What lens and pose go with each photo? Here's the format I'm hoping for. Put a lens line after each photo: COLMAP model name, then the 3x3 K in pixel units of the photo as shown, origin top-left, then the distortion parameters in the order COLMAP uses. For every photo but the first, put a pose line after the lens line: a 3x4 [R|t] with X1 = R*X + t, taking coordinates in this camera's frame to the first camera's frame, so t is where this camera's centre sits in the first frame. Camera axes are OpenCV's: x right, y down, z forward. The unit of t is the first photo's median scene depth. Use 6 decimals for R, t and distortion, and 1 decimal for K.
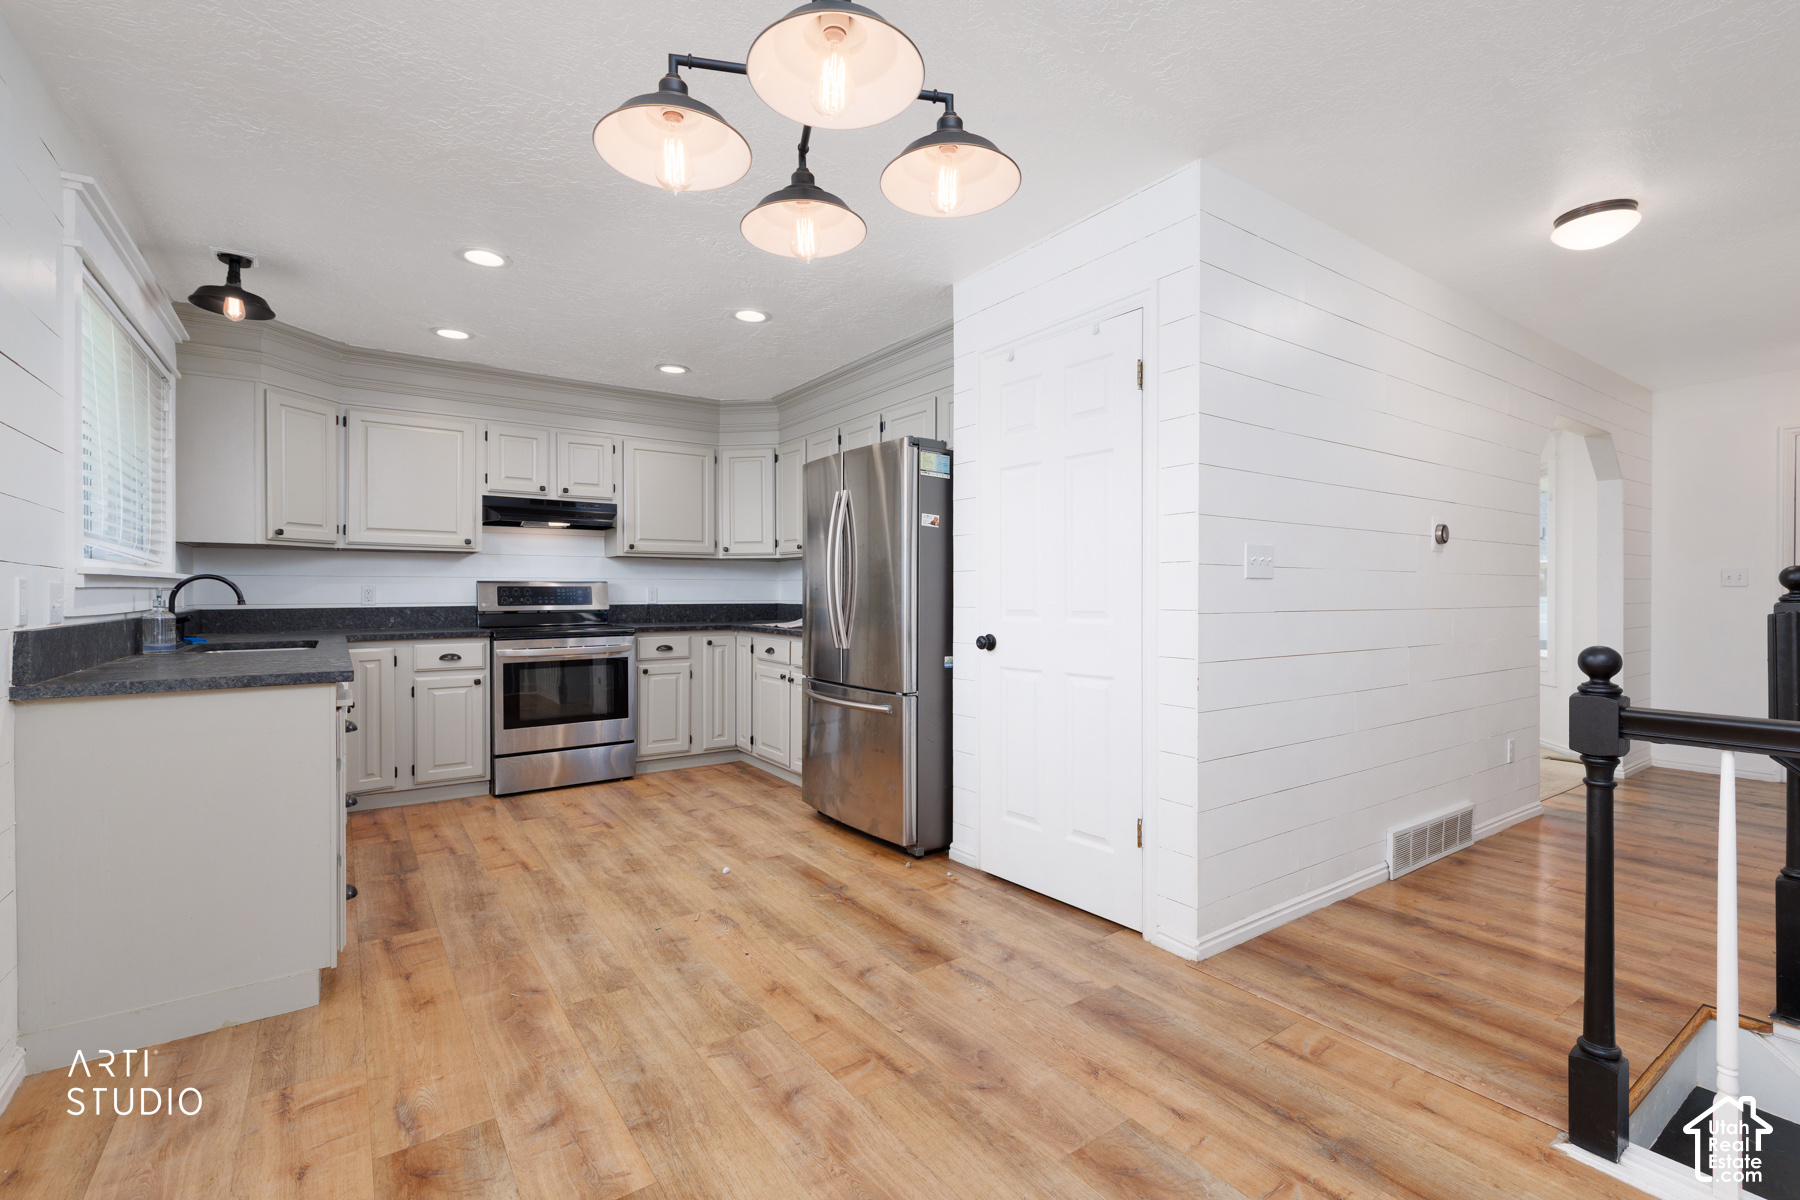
lens RADIAL K [[807.1, 0, 905.2], [0, 807.1, 594.0], [0, 0, 1]] dist [0.010127, -0.002336]
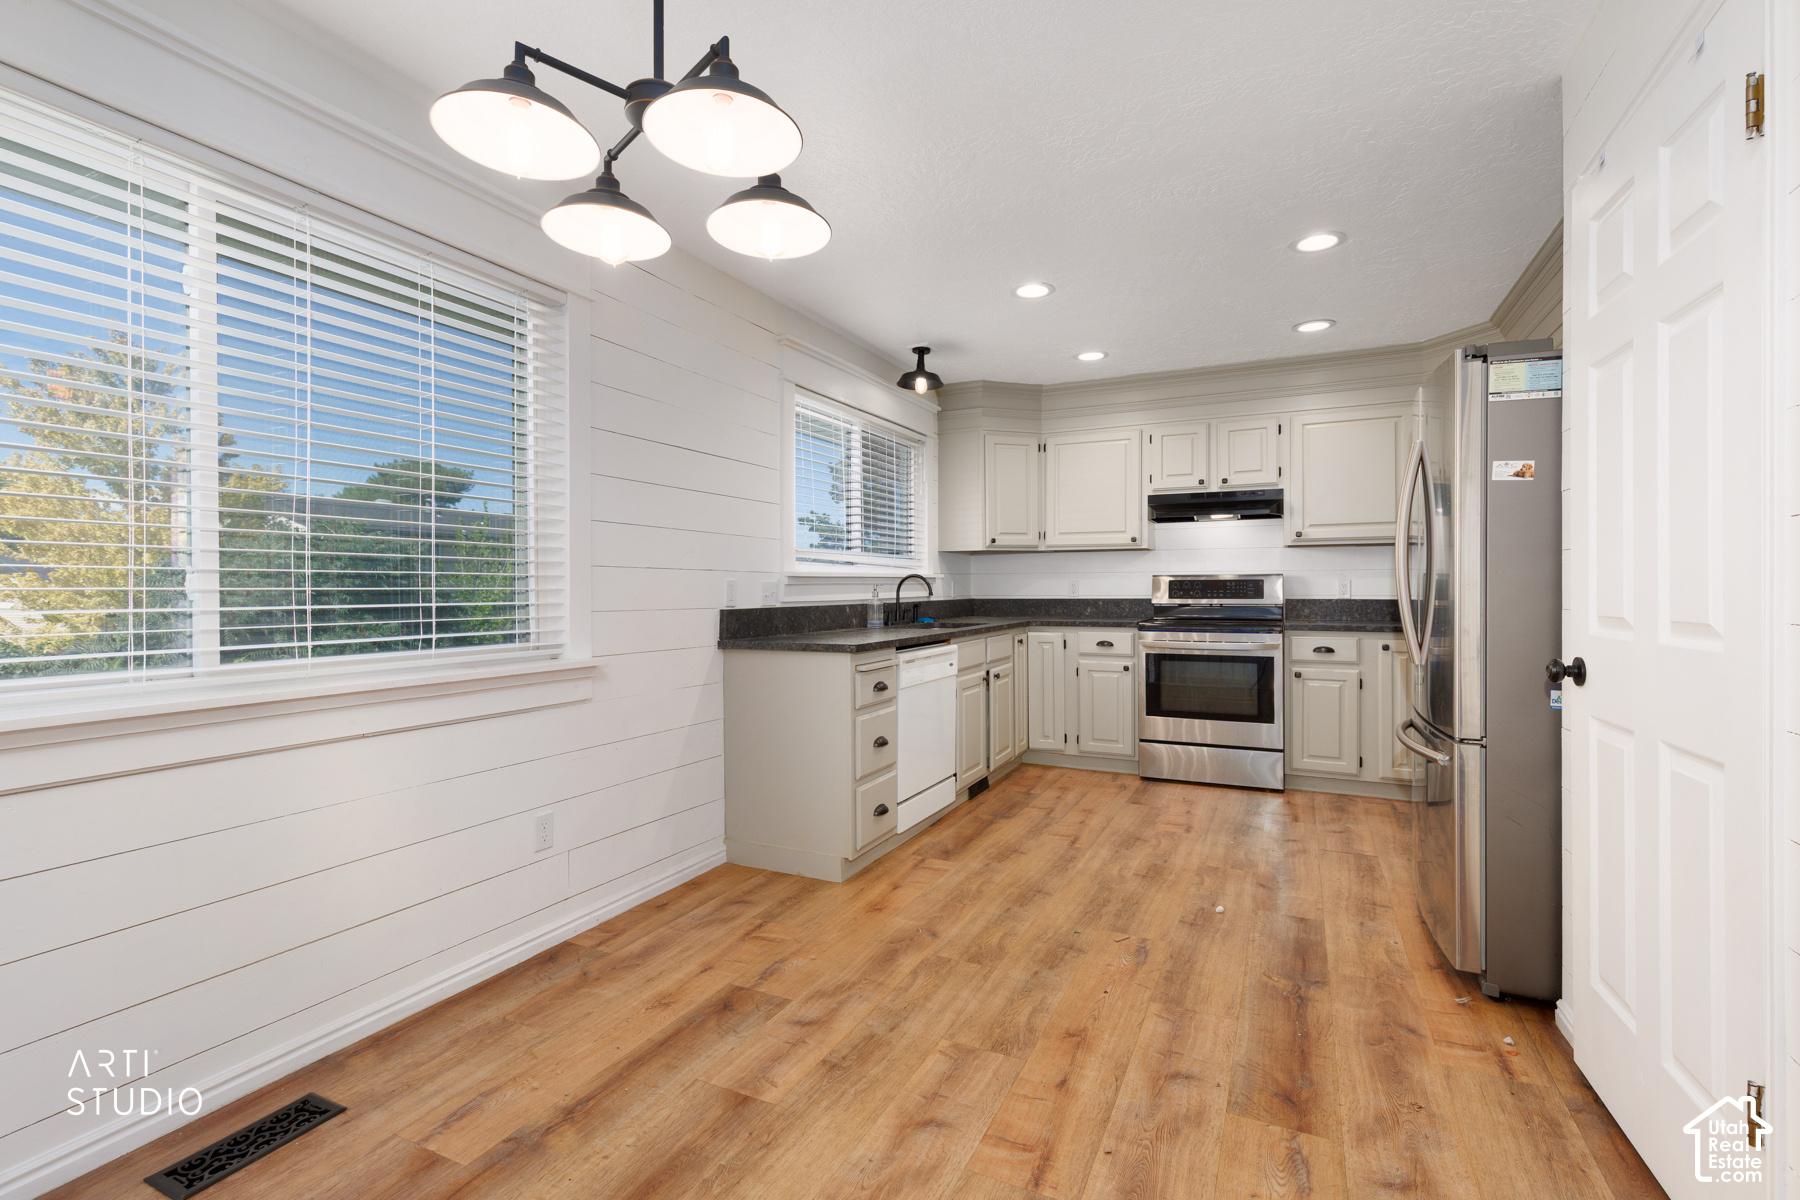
lens RADIAL K [[807.1, 0, 904.2], [0, 807.1, 584.0], [0, 0, 1]] dist [0.010127, -0.002336]
pose [[0.482231, -0.003643, -0.876037, 0.312564], [0.000778, 0.999993, -0.003730, -0.000795], [0.876044, 0.001118, 0.482230, 0.243842]]
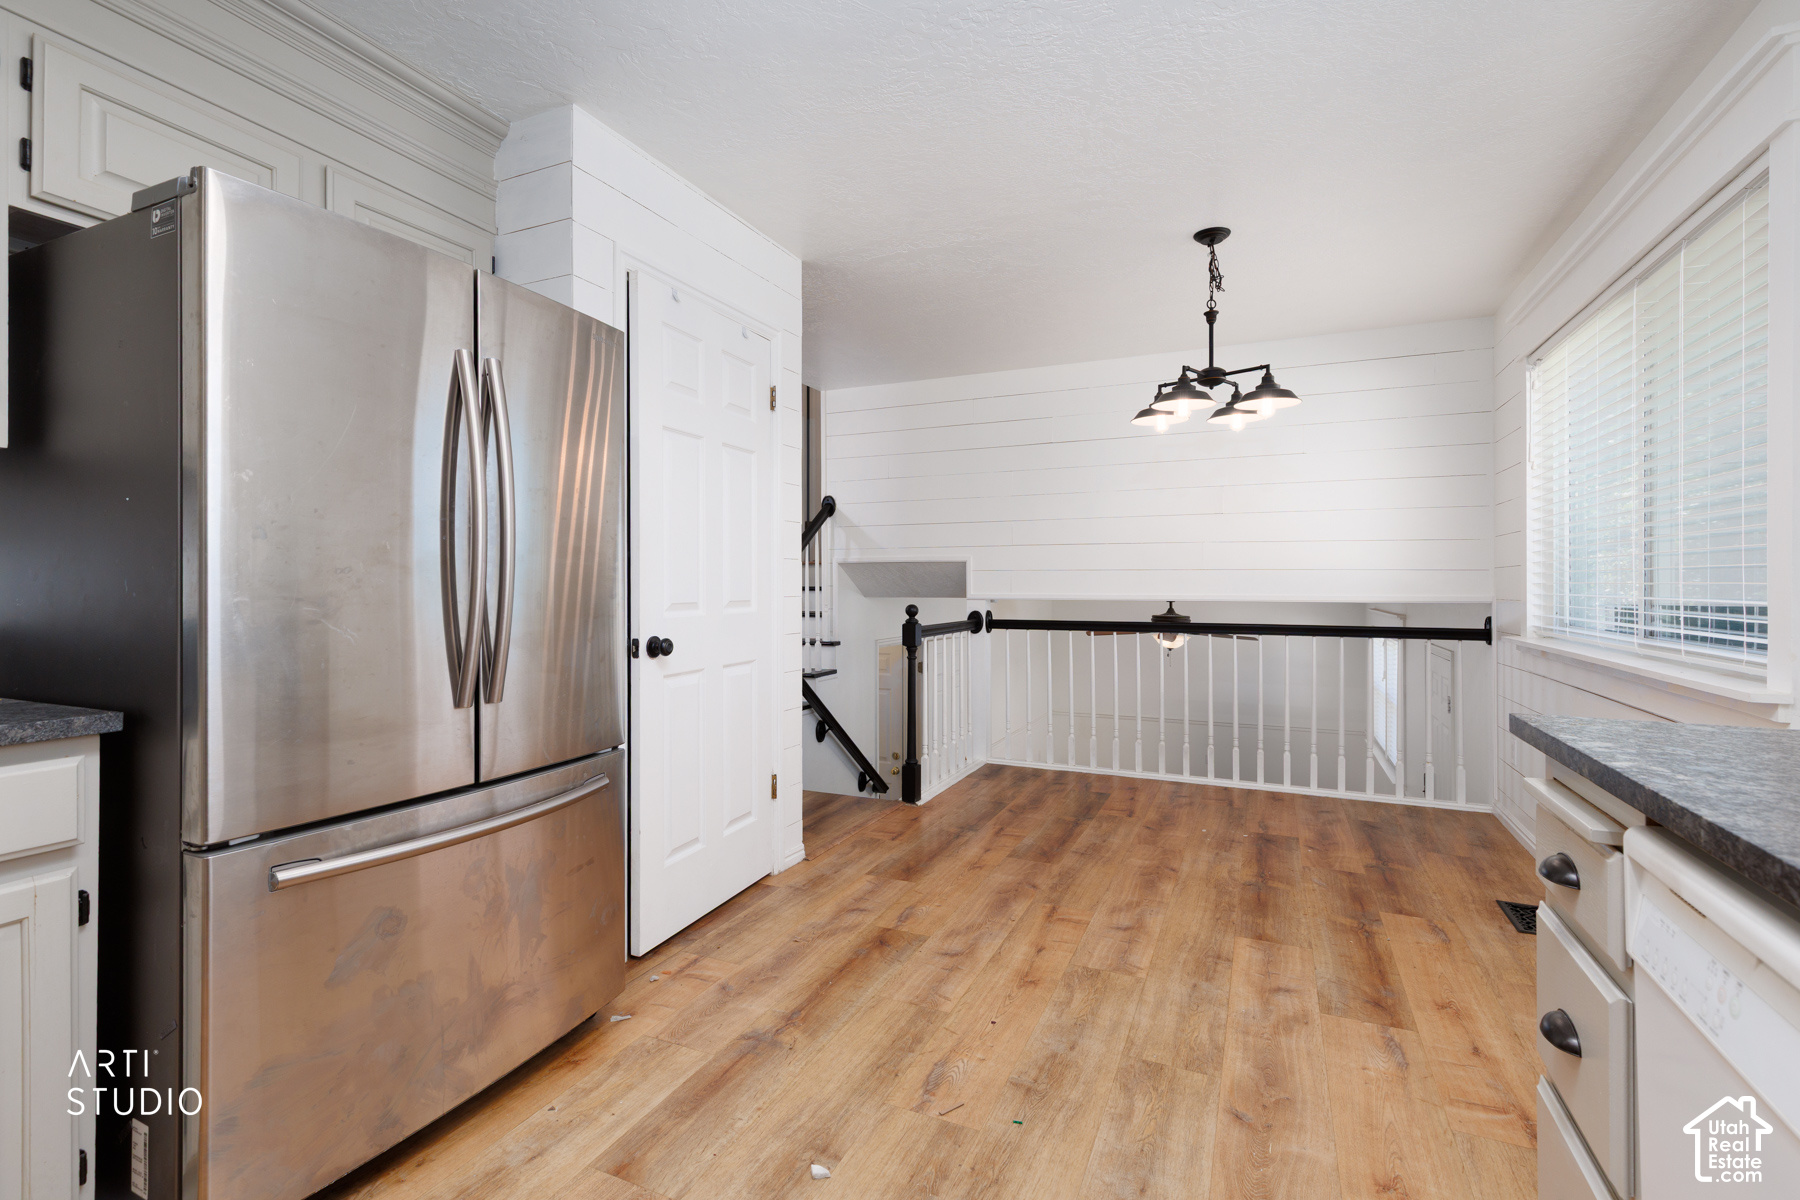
lens RADIAL K [[807.1, 0, 909.2], [0, 807.1, 582.0], [0, 0, 1]] dist [0.010127, -0.002336]
pose [[-0.511605, 0.003029, 0.859215, -0.558313], [0.002272, 0.999995, -0.002172, 0.000160], [-0.859218, 0.000841, -0.511610, 0.971279]]
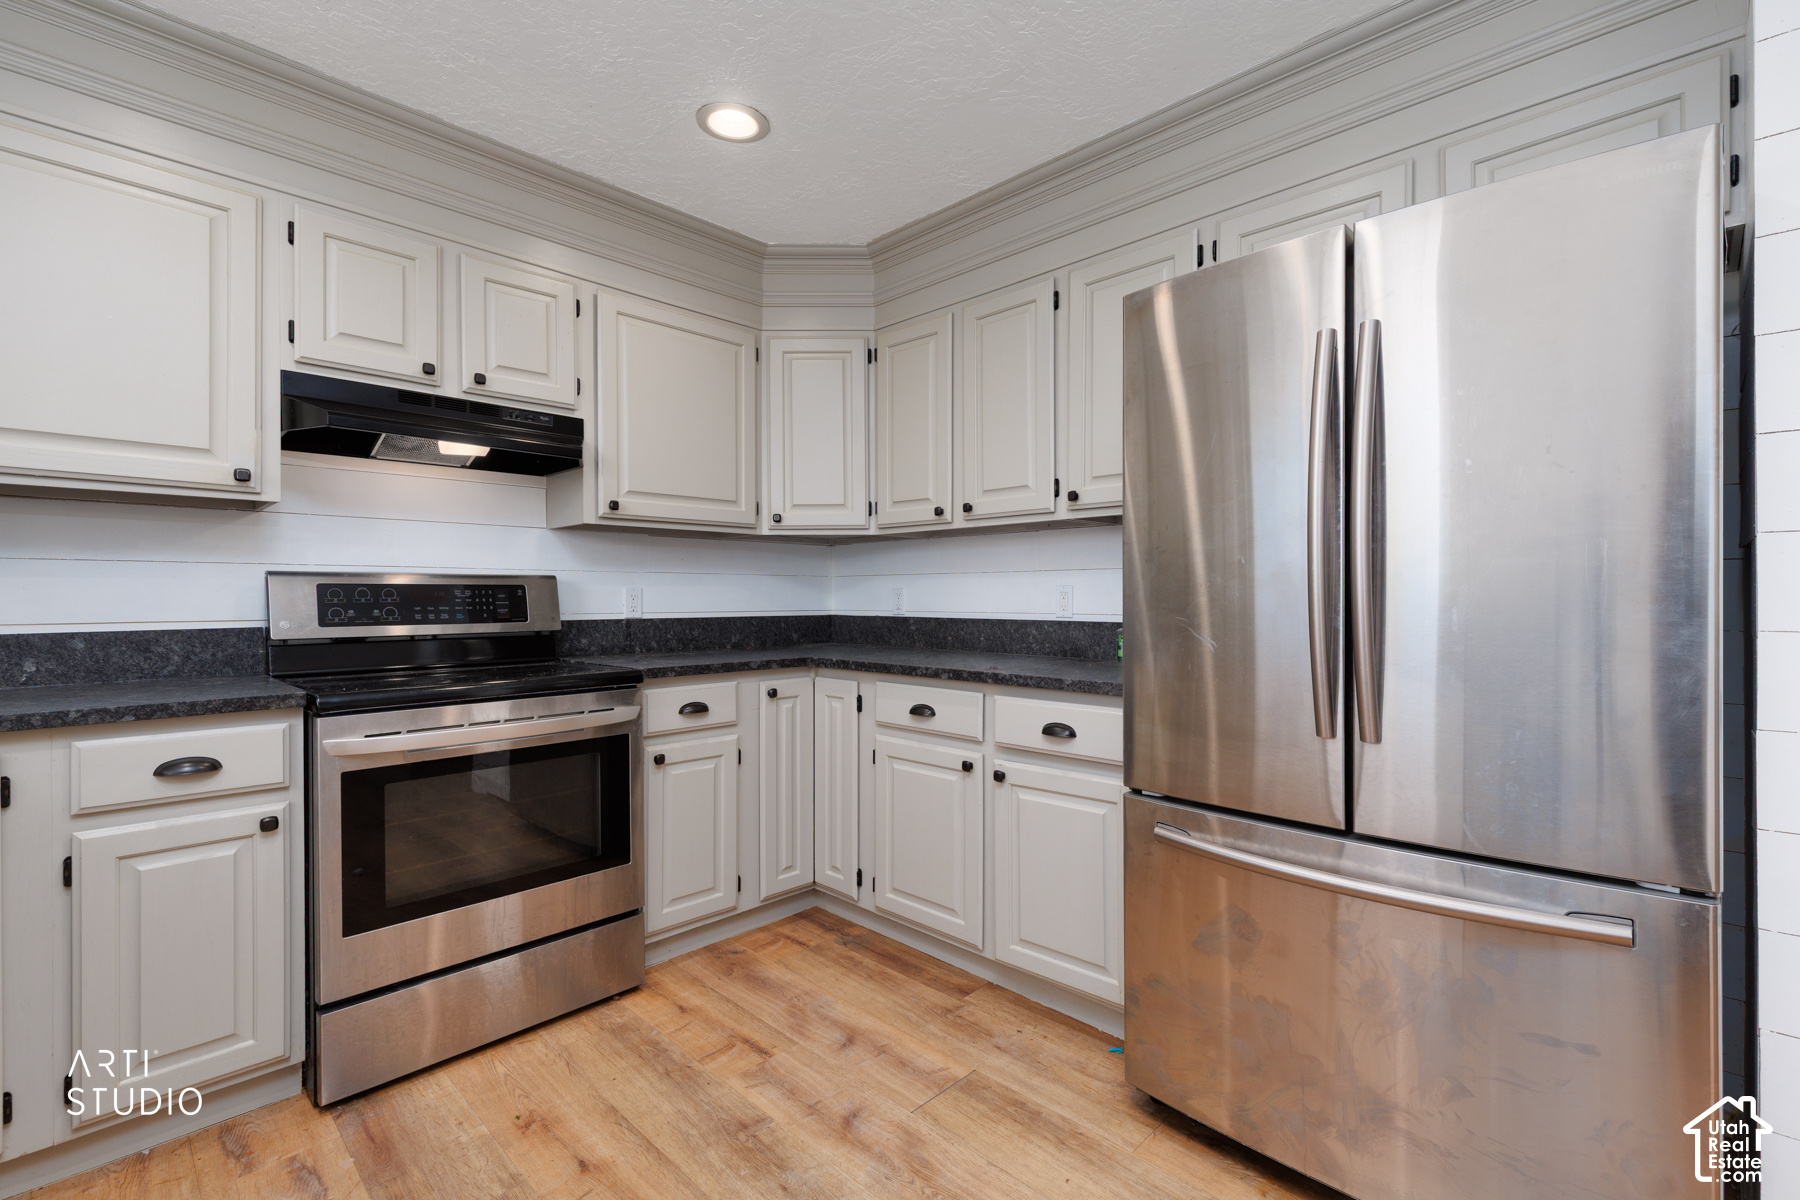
lens RADIAL K [[807.1, 0, 905.3], [0, 807.1, 597.9], [0, 0, 1]] dist [0.010127, -0.002336]
pose [[0.983225, -0.003056, 0.182372, -0.334031], [0.003366, 0.999993, -0.001388, 0.000236], [-0.182367, 0.001978, 0.983229, 0.626186]]
